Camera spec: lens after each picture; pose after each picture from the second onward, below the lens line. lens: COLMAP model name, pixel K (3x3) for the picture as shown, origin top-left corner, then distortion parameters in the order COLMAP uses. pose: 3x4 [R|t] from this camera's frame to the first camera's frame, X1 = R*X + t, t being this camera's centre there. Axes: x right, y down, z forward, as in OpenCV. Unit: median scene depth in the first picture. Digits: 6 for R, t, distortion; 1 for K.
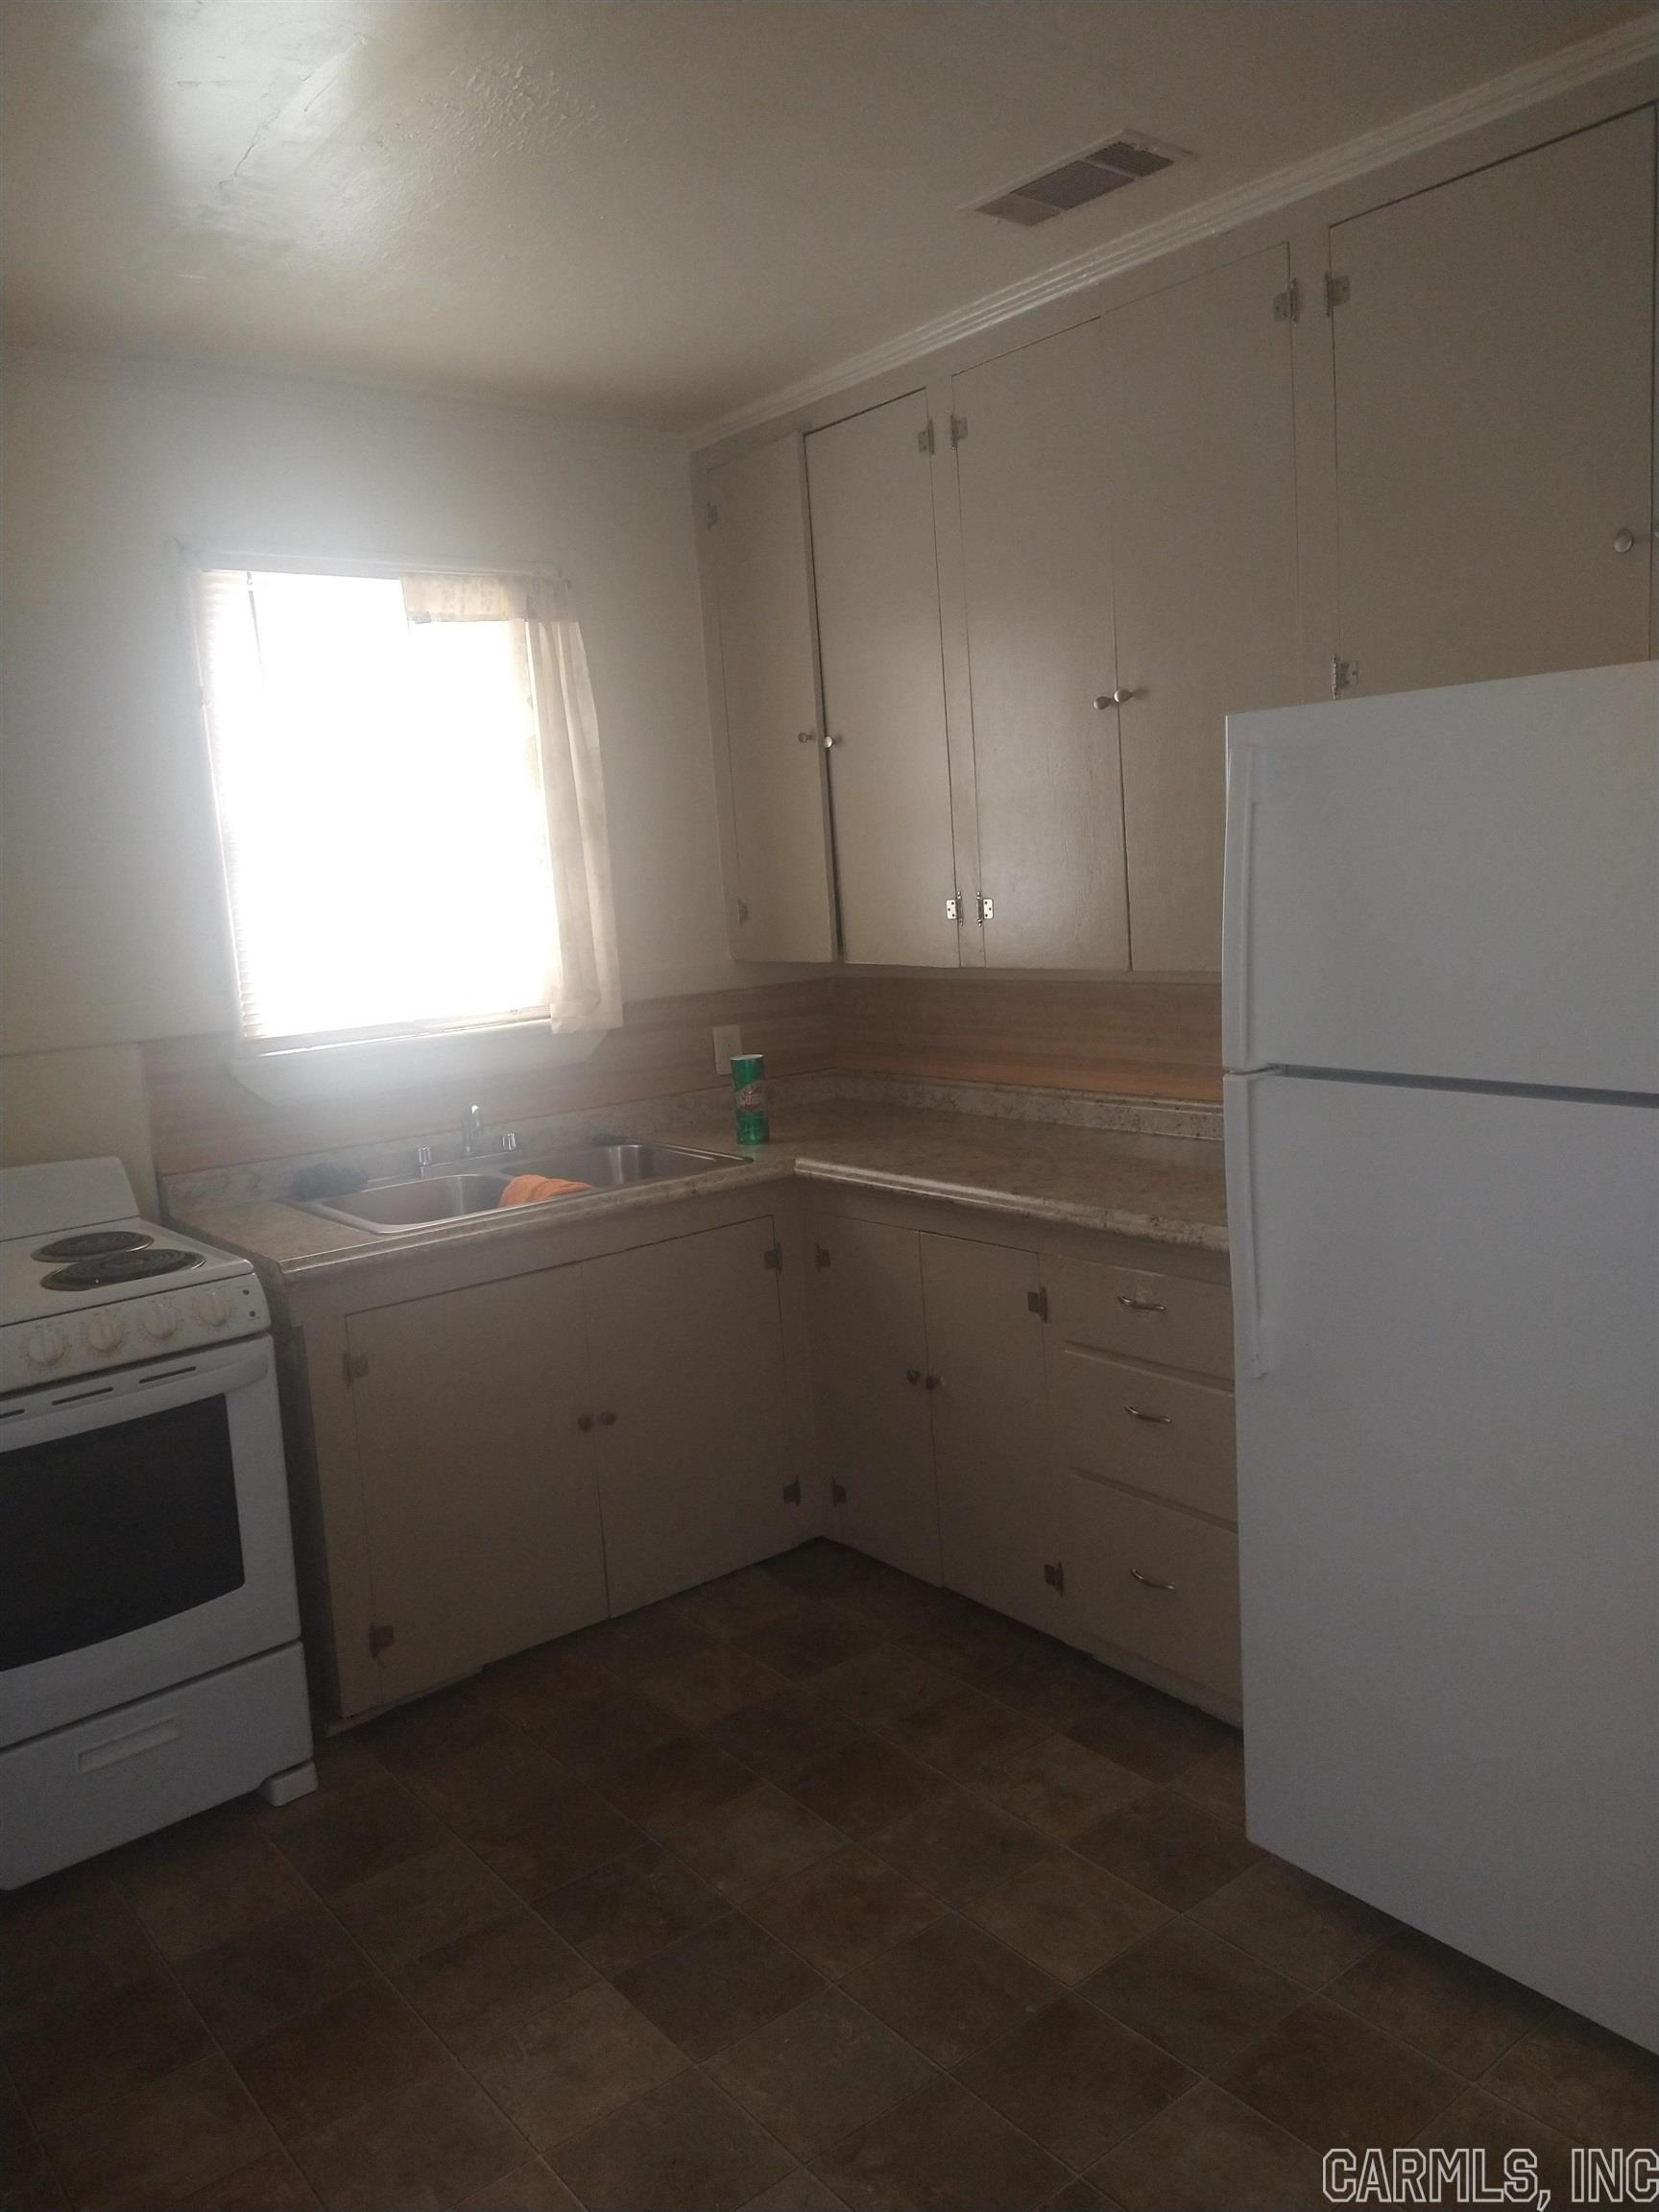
lens RADIAL K [[1693.5, 0, 829.5], [0, 1693.5, 1106.0], [0, 0, 1]] dist [0.175508, -0.233894]
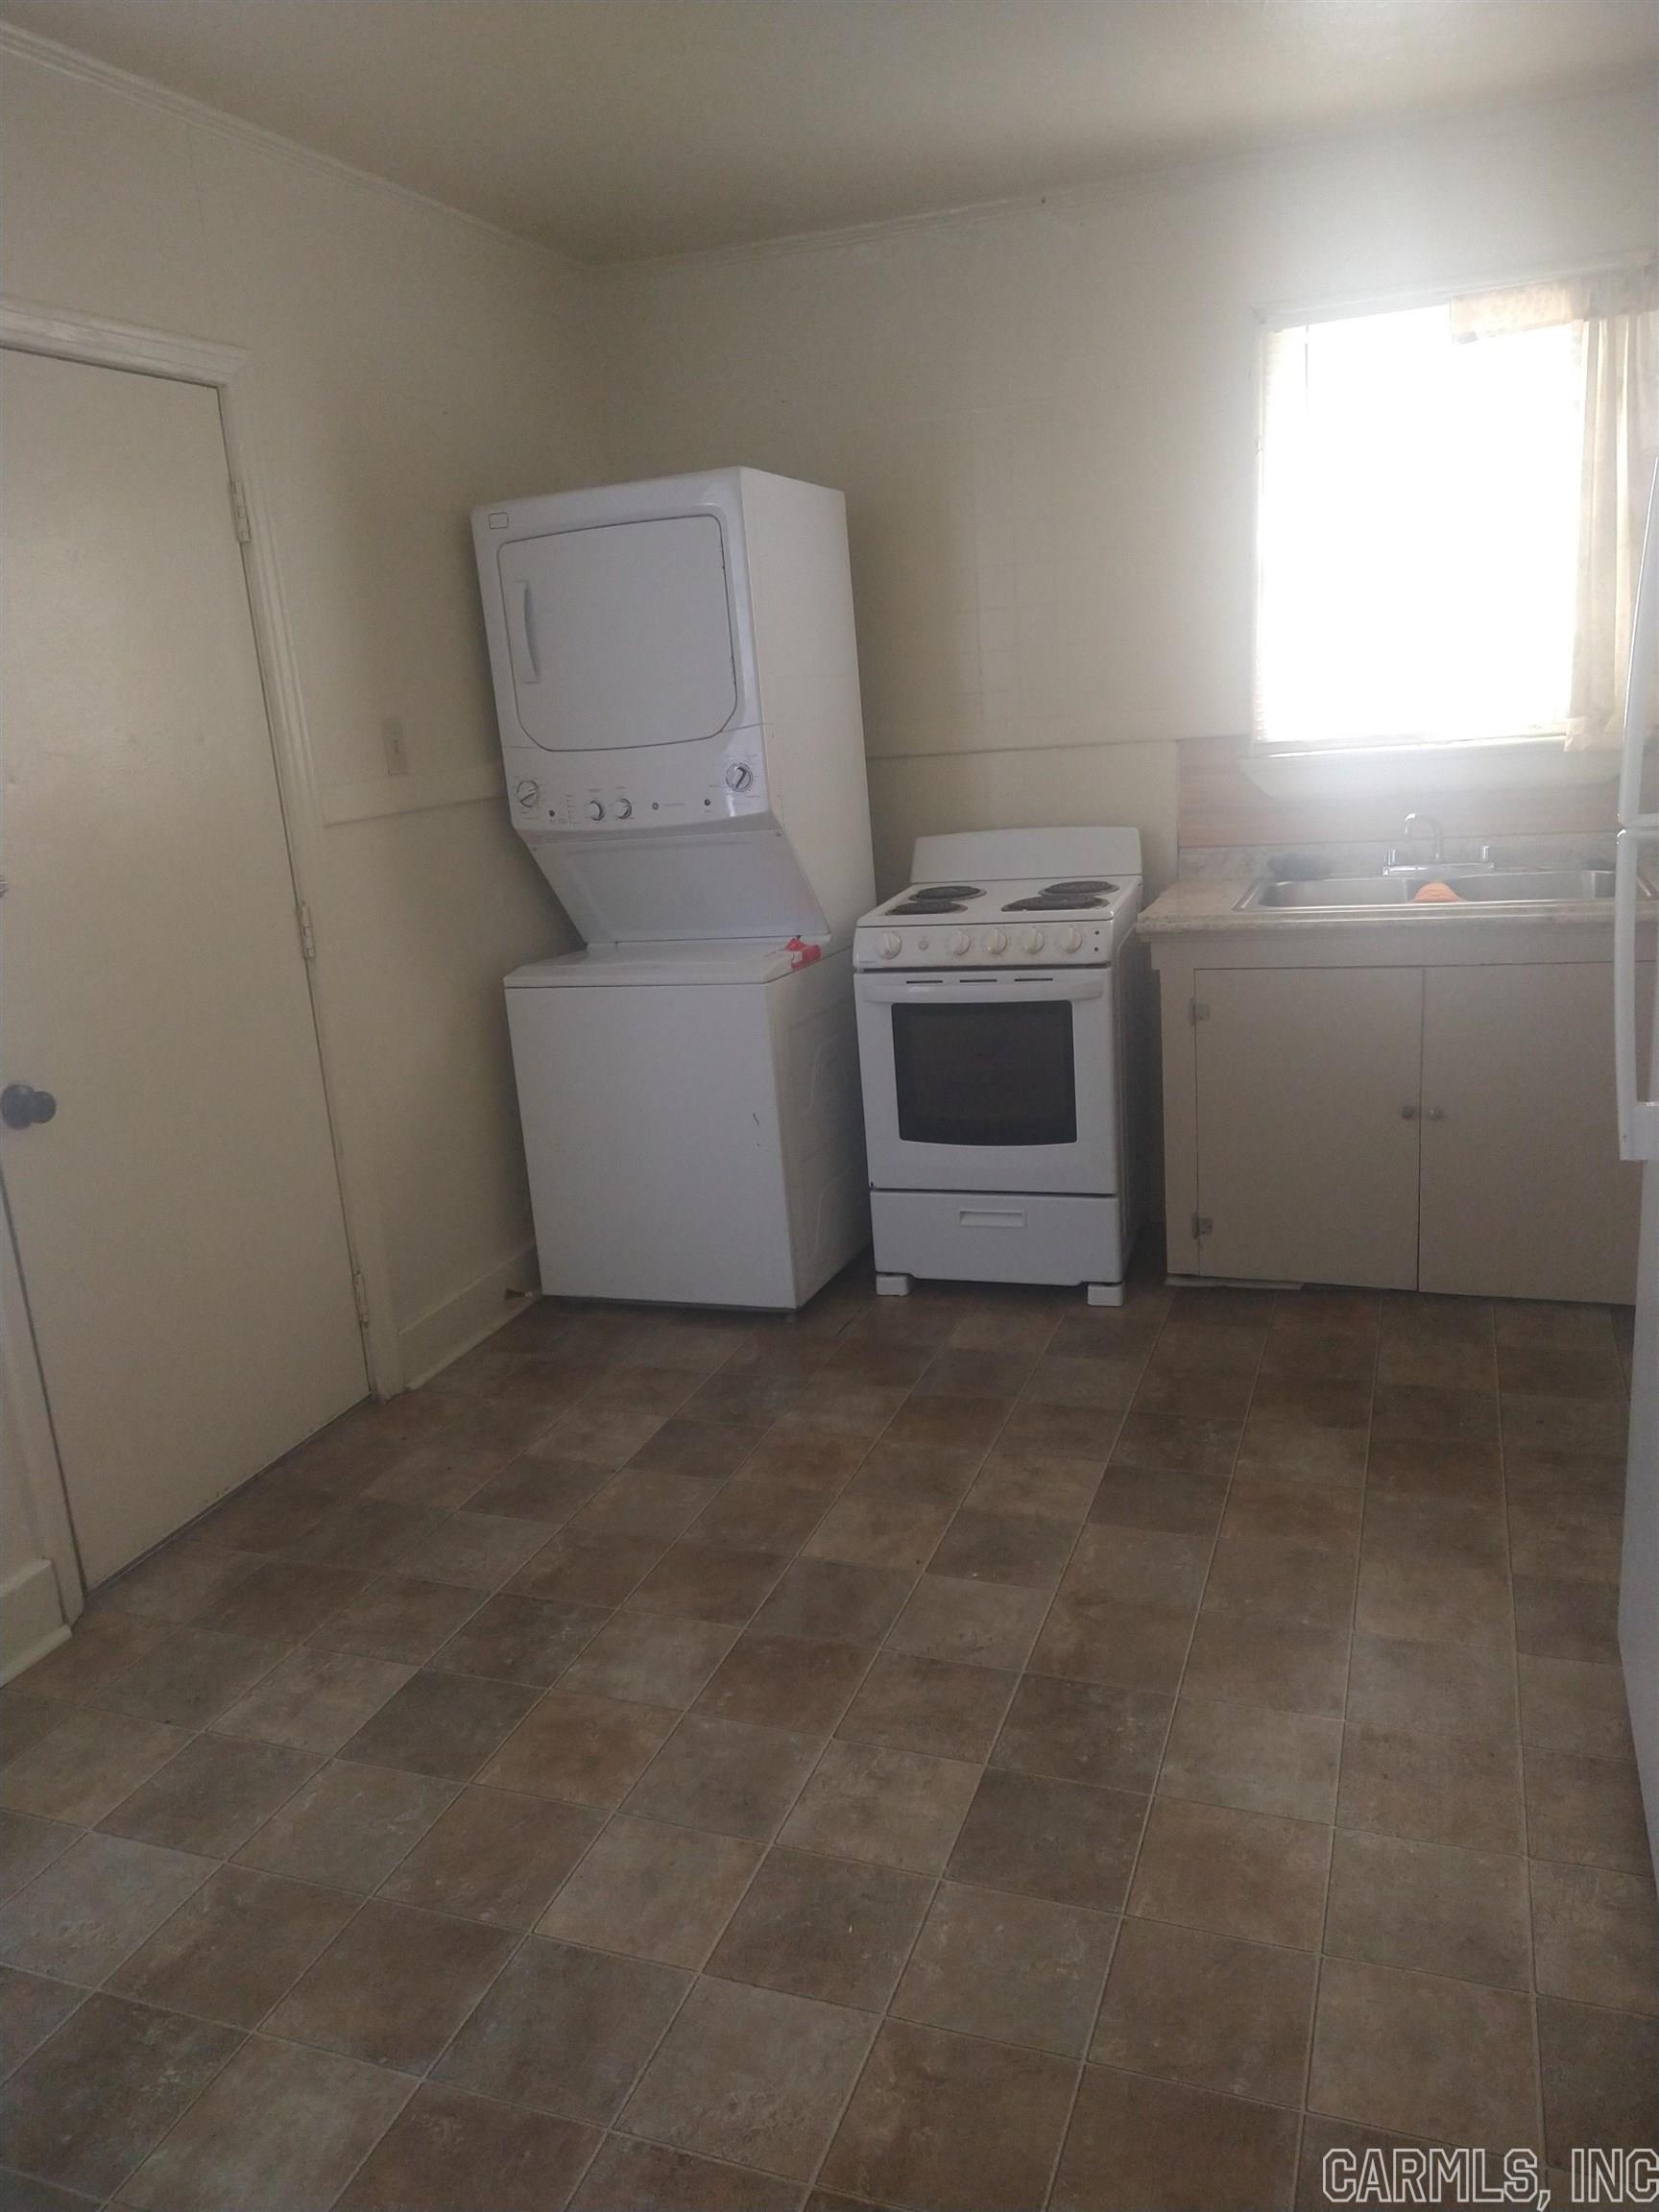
lens RADIAL K [[1693.5, 0, 829.5], [0, 1693.5, 1106.0], [0, 0, 1]] dist [0.175508, -0.233894]
pose [[0.515619, 0.232367, -0.824708, 0.569287], [-0.089405, 0.971861, 0.217930, -0.026838], [0.852141, -0.038636, 0.521885, 0.099893]]
